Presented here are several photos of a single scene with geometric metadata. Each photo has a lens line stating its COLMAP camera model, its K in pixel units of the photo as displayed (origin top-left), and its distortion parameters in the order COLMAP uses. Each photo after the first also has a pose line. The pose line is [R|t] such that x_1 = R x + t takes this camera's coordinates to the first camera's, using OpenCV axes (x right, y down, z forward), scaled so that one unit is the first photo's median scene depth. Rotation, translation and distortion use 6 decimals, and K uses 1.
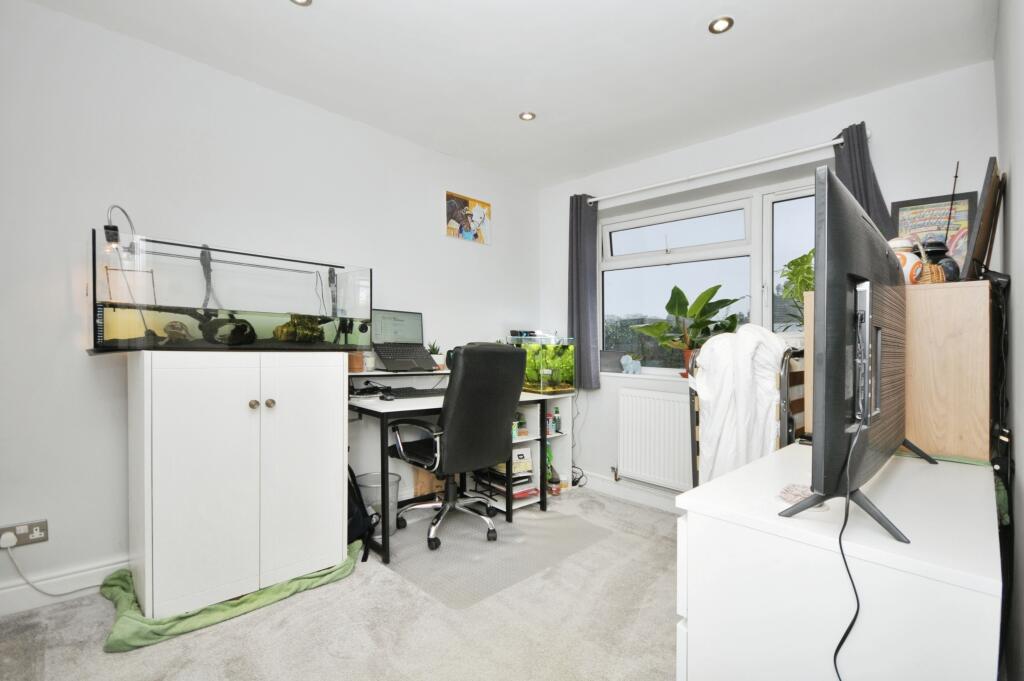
lens RADIAL K [[483.8, 0, 524.3], [0, 483.8, 337.8], [0, 0, 1]] dist [0.000383, -0.000539]
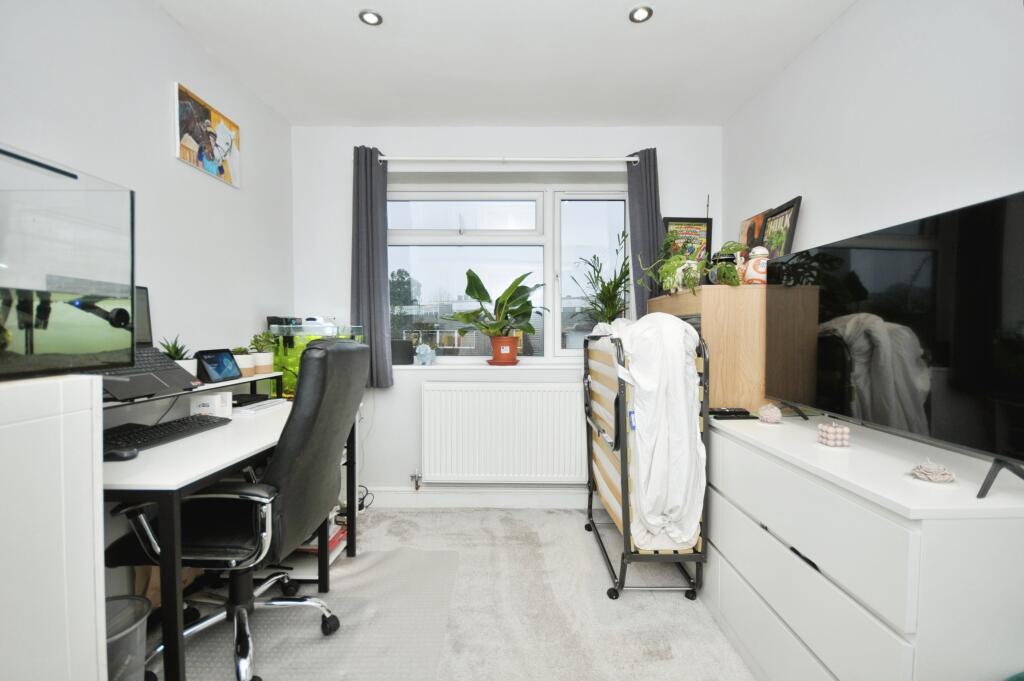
lens RADIAL K [[456.3, 0, 514.1], [0, 456.3, 321.8], [0, 0, 1]] dist [-0.001000, -0.000229]
pose [[0.699703, -0.013138, 0.714313, -0.275244], [0.007764, 0.999912, 0.010786, -0.012934], [-0.714392, -0.002001, 0.699743, 0.311524]]
